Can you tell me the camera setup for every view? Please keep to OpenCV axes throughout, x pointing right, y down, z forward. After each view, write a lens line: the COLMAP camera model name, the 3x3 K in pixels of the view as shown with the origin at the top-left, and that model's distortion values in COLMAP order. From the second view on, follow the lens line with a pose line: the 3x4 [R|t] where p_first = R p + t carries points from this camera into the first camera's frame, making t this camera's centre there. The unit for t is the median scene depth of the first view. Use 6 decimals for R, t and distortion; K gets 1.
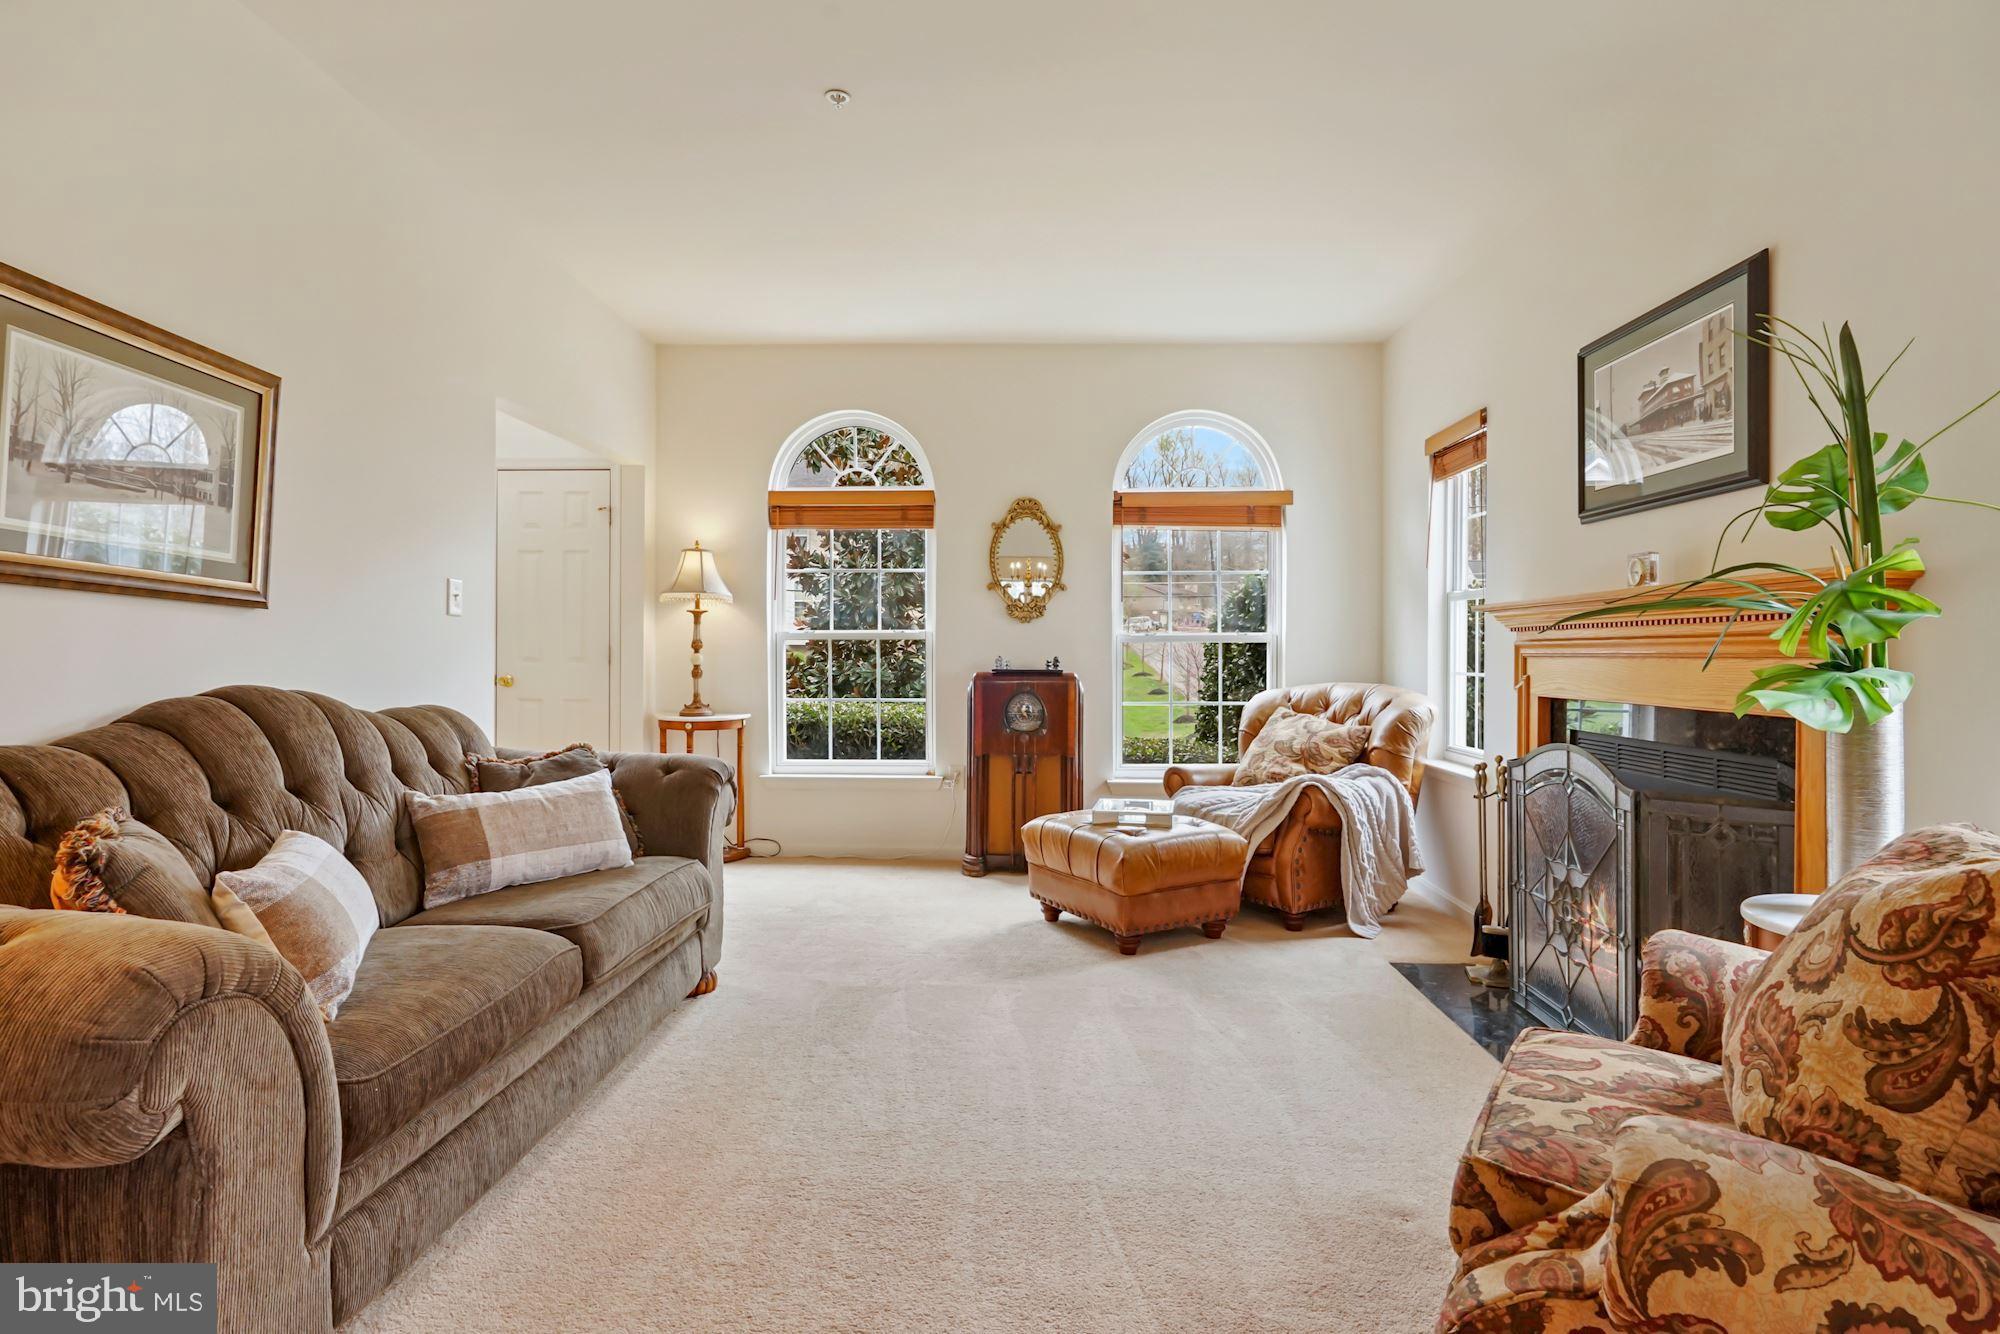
lens RADIAL K [[1003.5, 0, 998.8], [0, 1003.5, 653.1], [0, 0, 1]] dist [-0.003399, 0.002678]
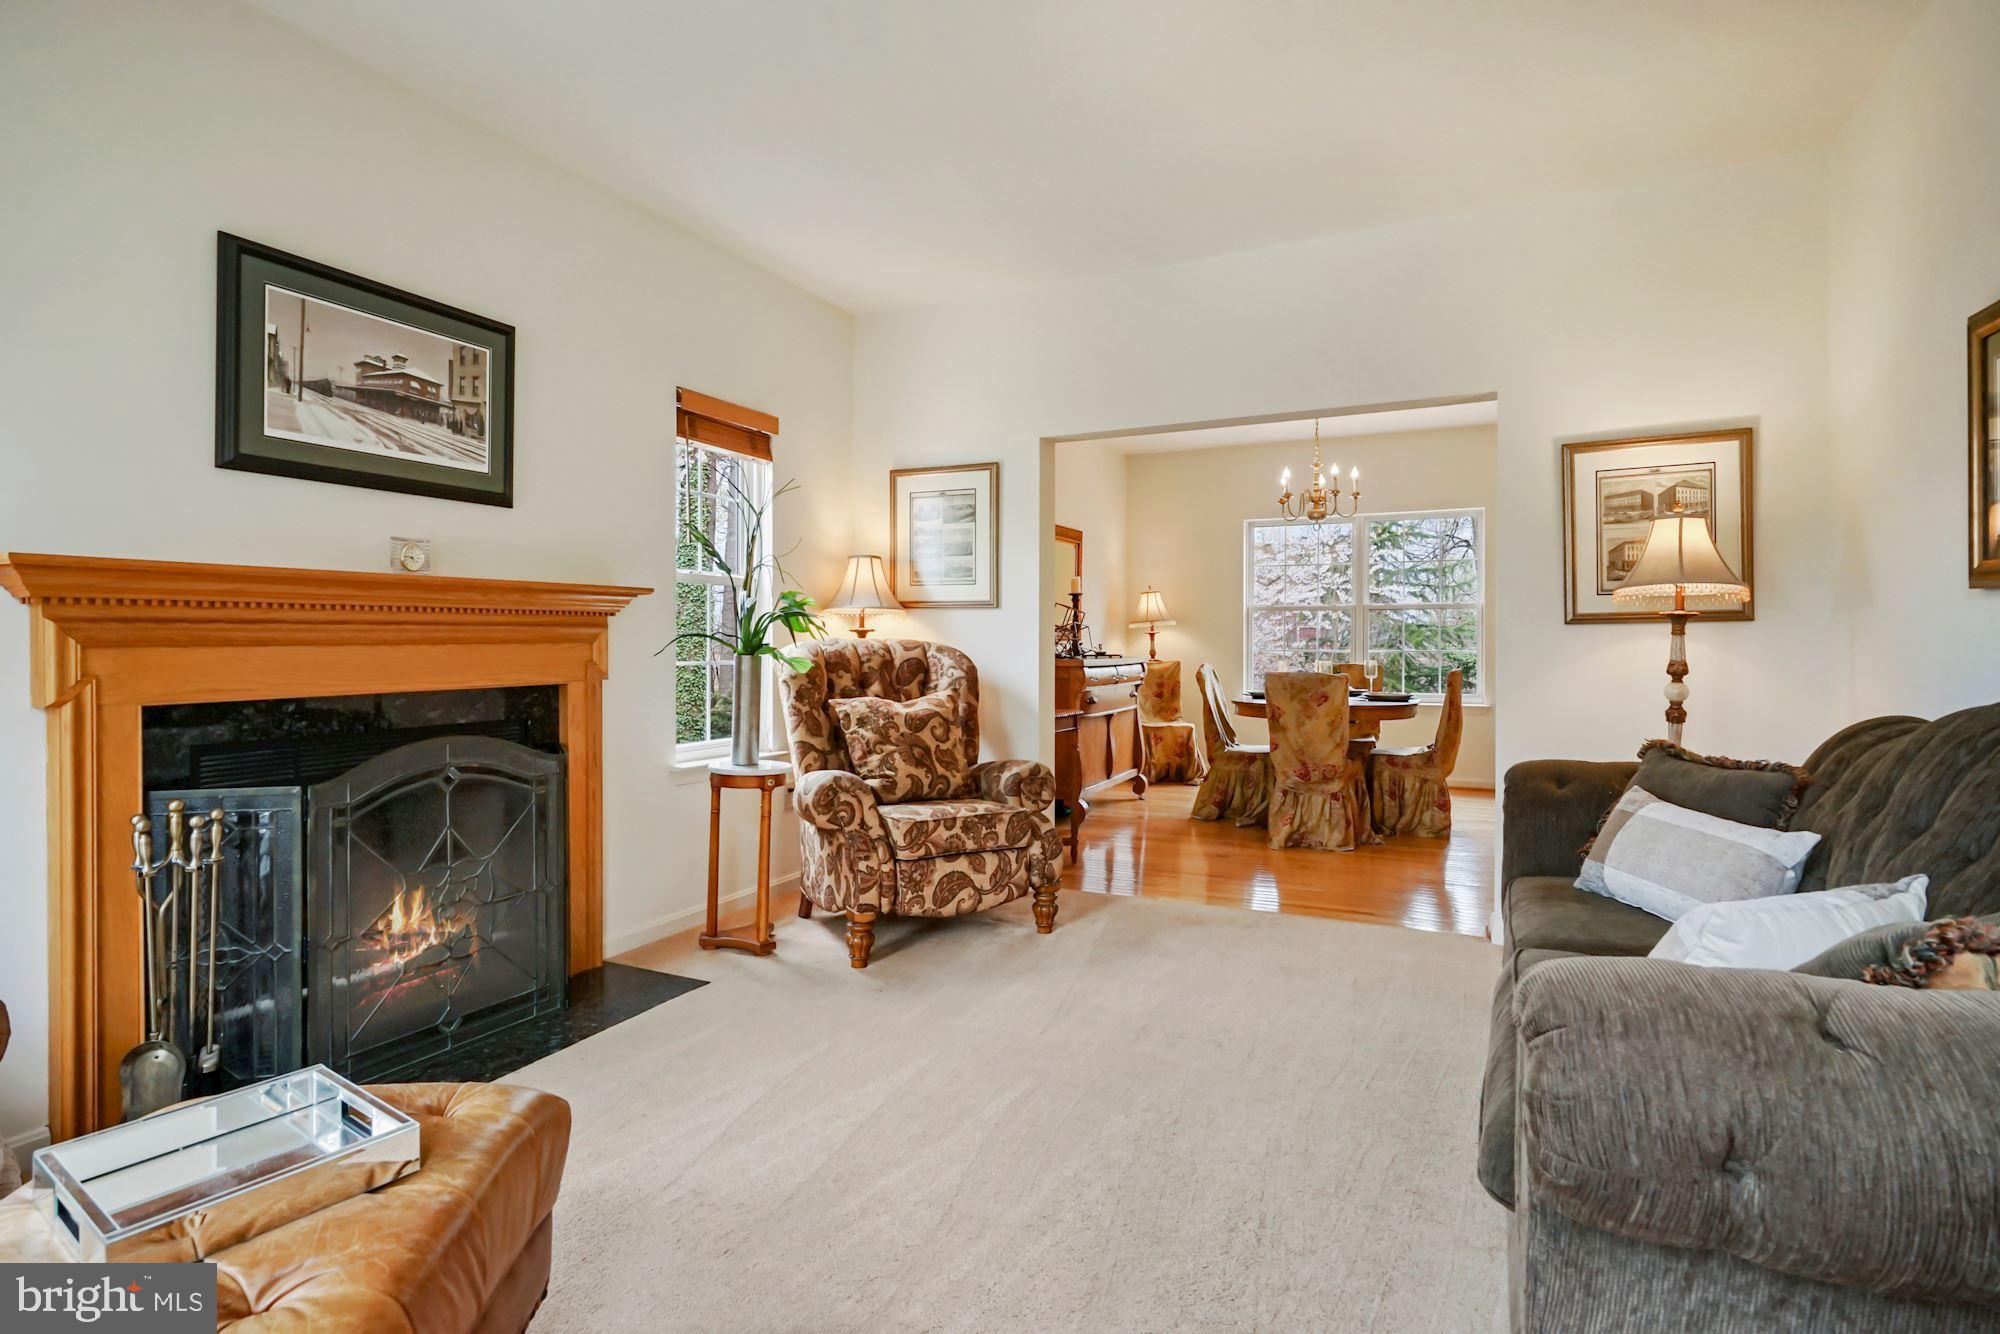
lens RADIAL K [[1003.5, 0, 1000.0], [0, 1003.5, 647.1], [0, 0, 1]] dist [-0.003399, 0.002678]
pose [[-0.907260, -0.003075, 0.420559, -0.198621], [-0.000580, 0.999981, 0.006060, 0.000433], [-0.420570, 0.005254, -0.907245, 1.095038]]
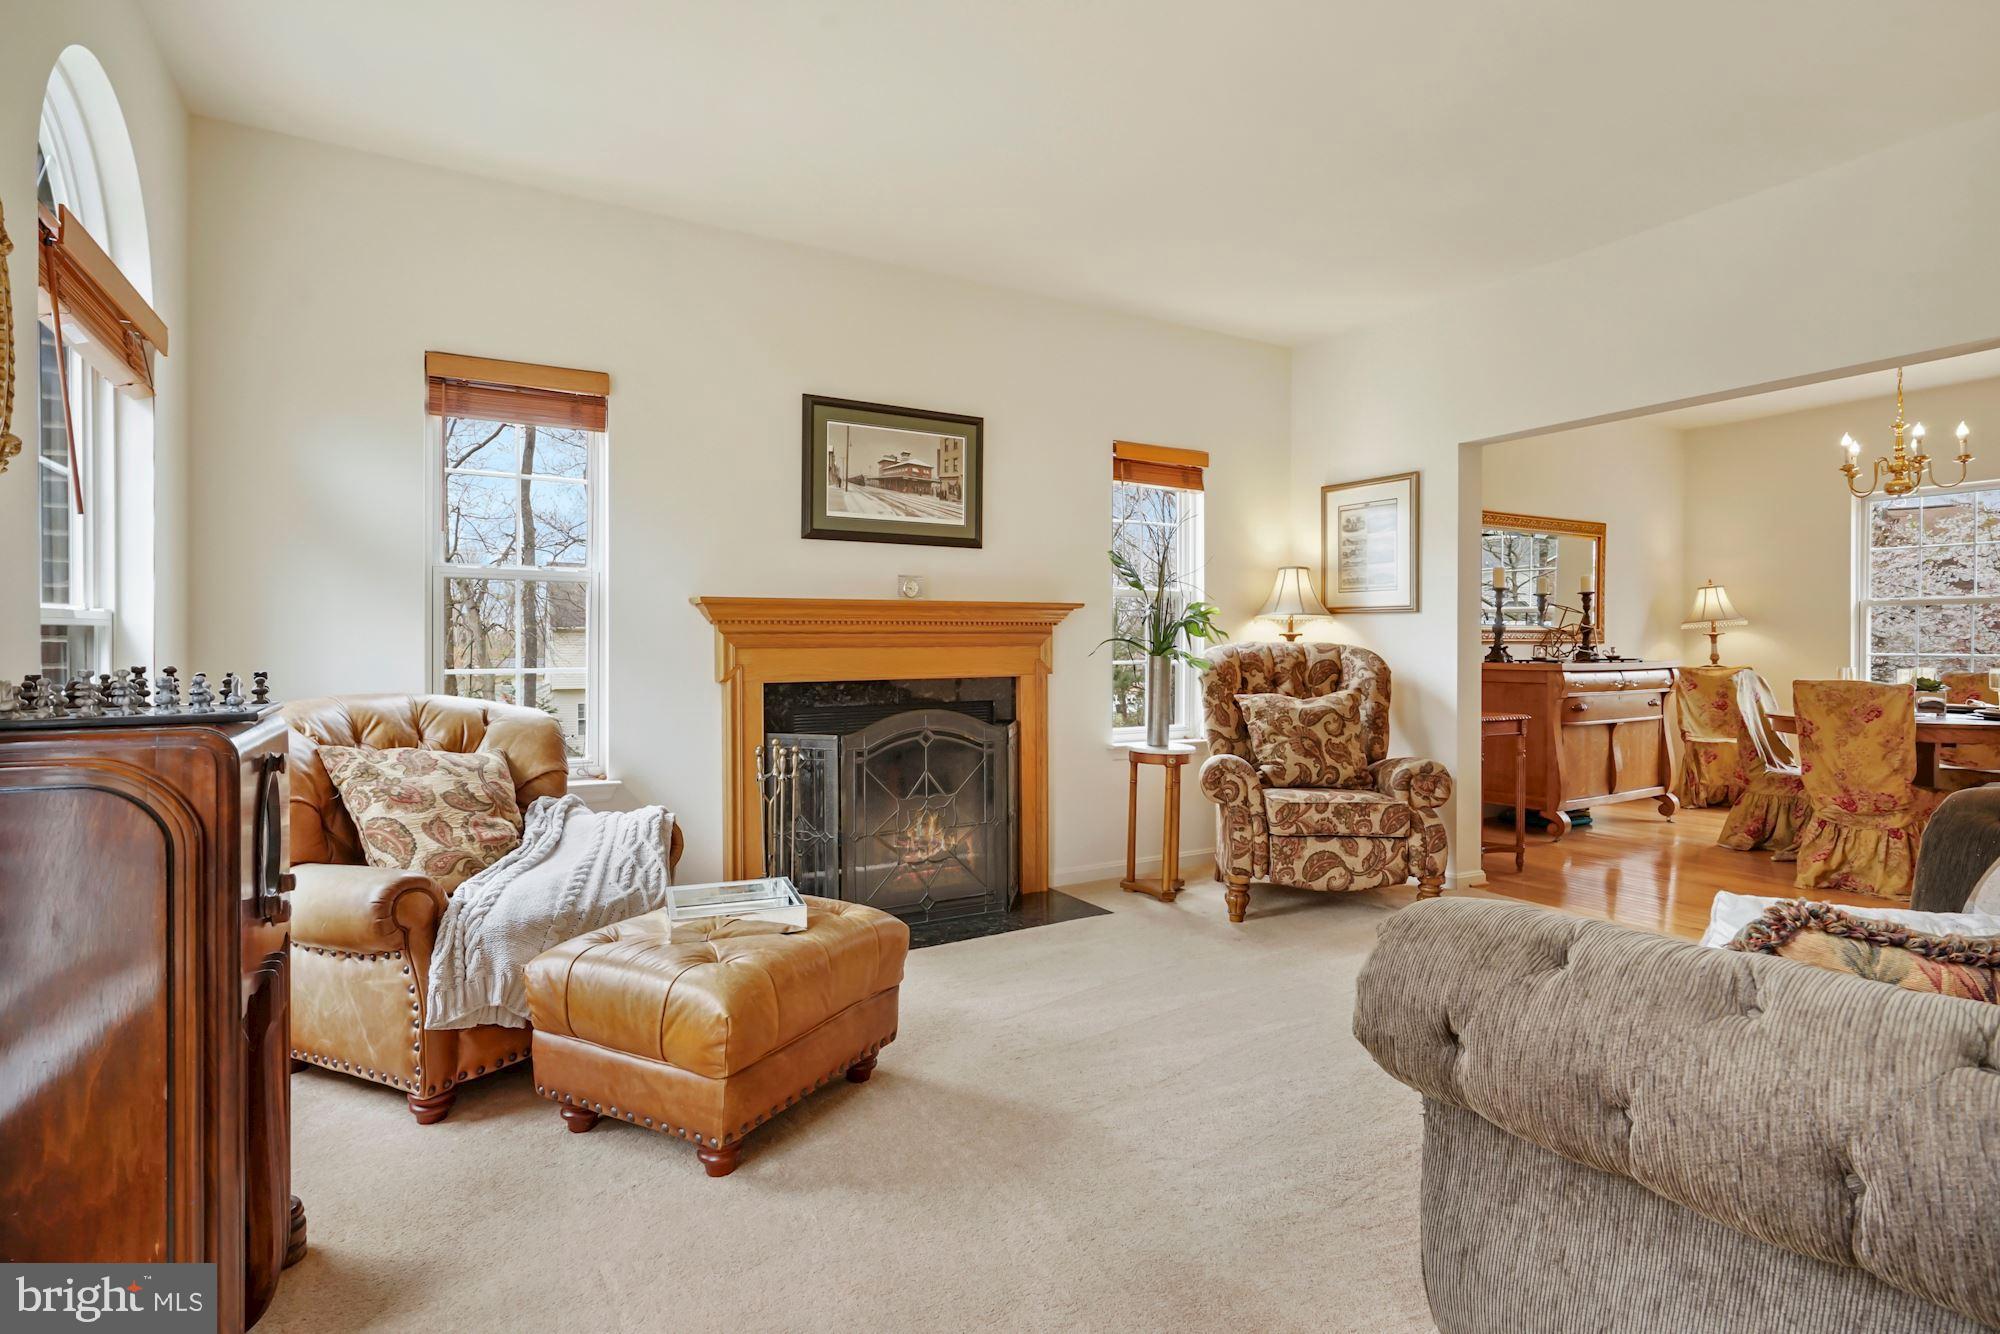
lens RADIAL K [[1003.5, 0, 1005.9], [0, 1003.5, 657.7], [0, 0, 1]] dist [-0.003399, 0.002678]
pose [[-0.524573, -0.011122, 0.851293, -0.448849], [0.000731, 0.999908, 0.013514, 0.000207], [-0.851365, 0.007711, -0.524517, 1.093112]]
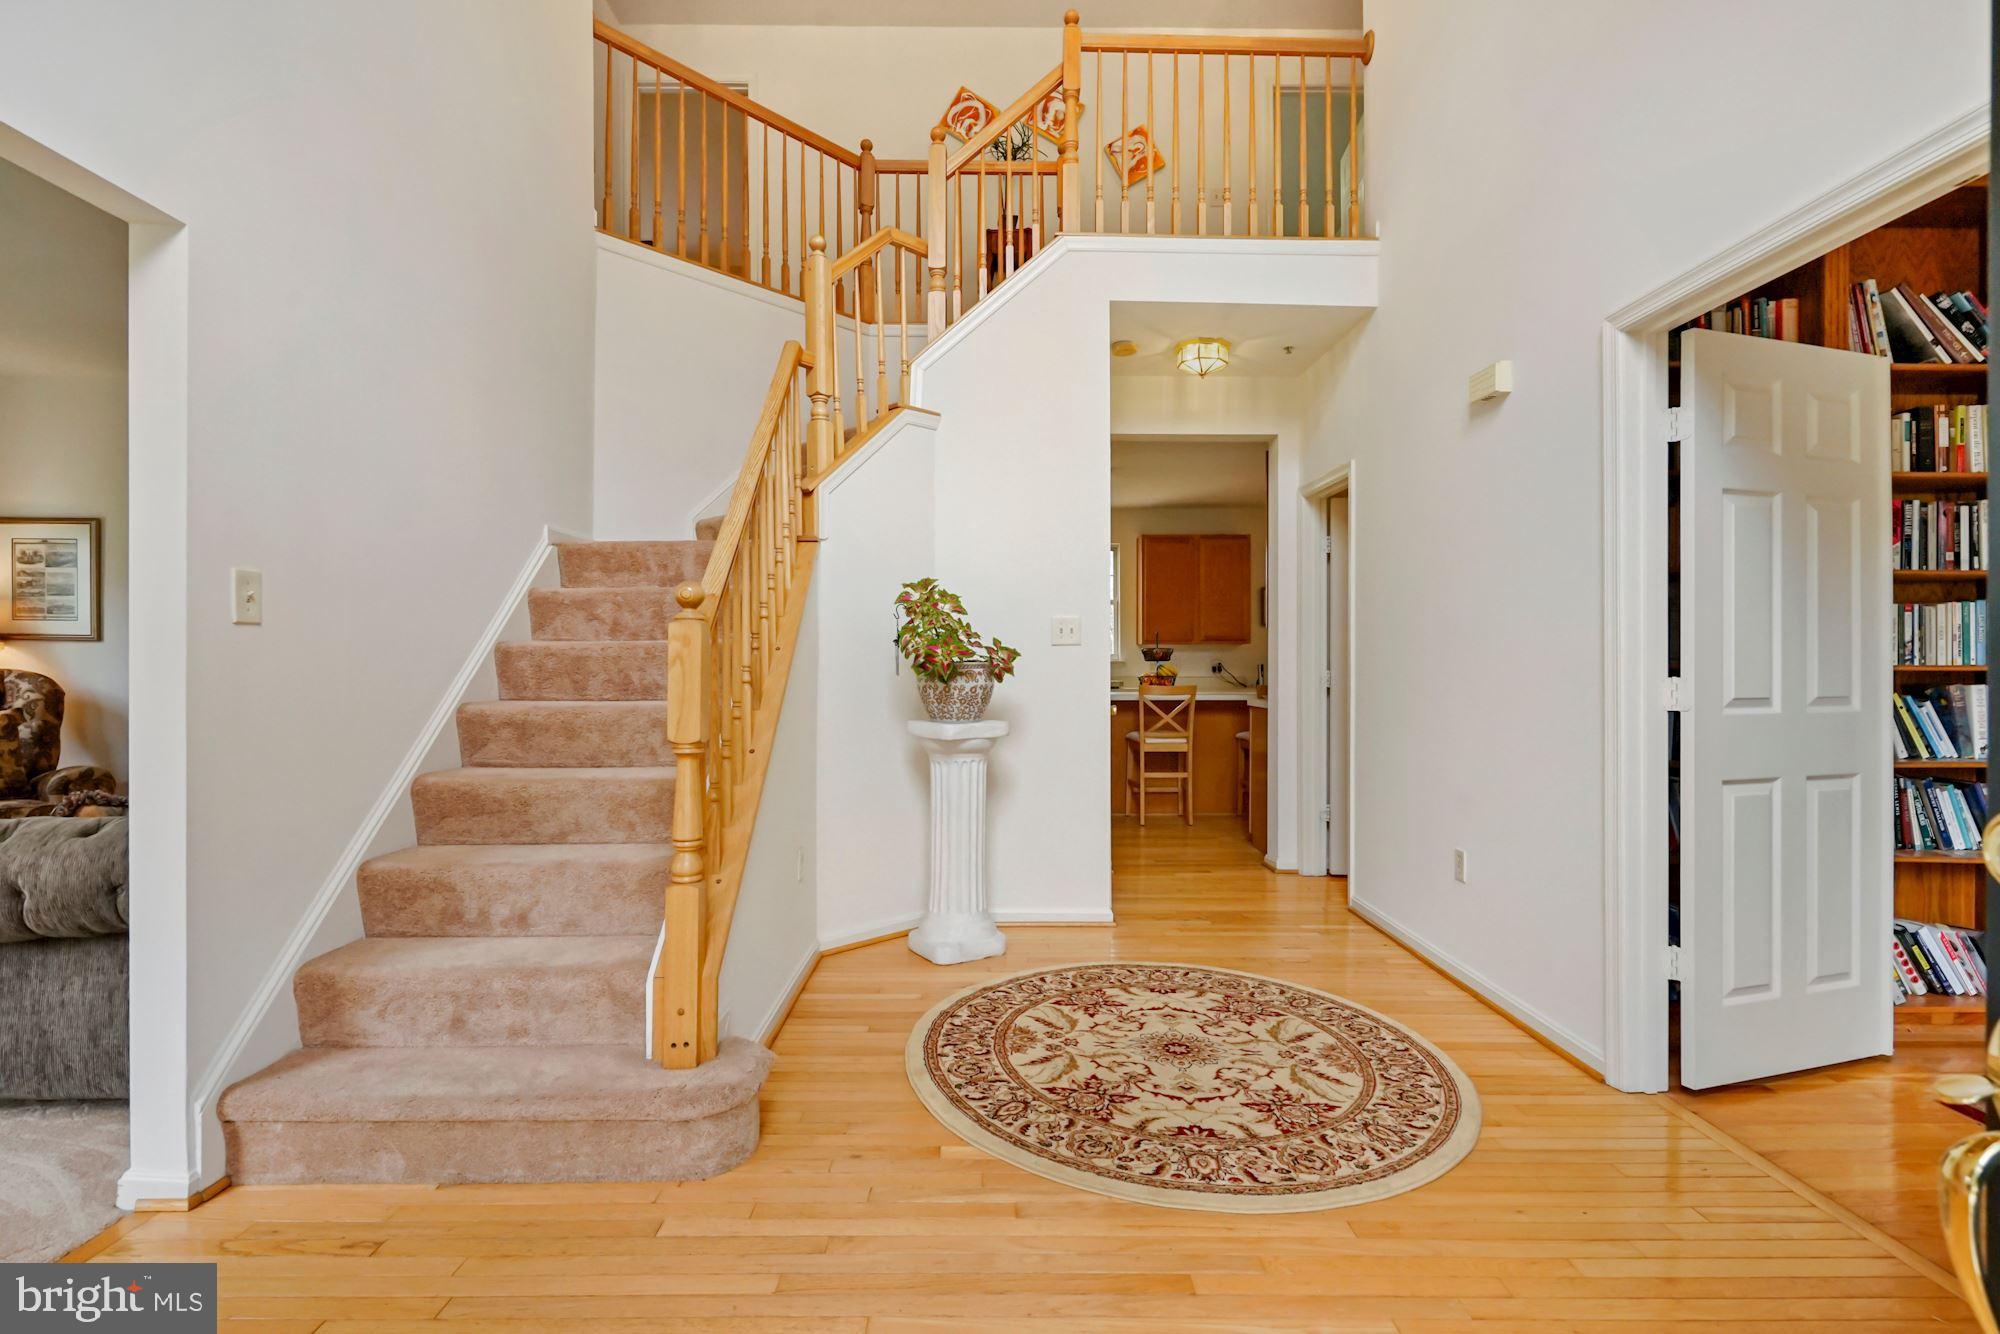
lens RADIAL K [[925.9, 0, 1004.5], [0, 925.9, 674.1], [0, 0, 1]] dist [-0.001049, -0.000208]
pose [[-0.999844, -0.006950, -0.016254, -0.869070], [-0.006942, 0.999976, -0.000546, -0.000431], [0.016257, -0.000433, -0.999868, 1.313420]]
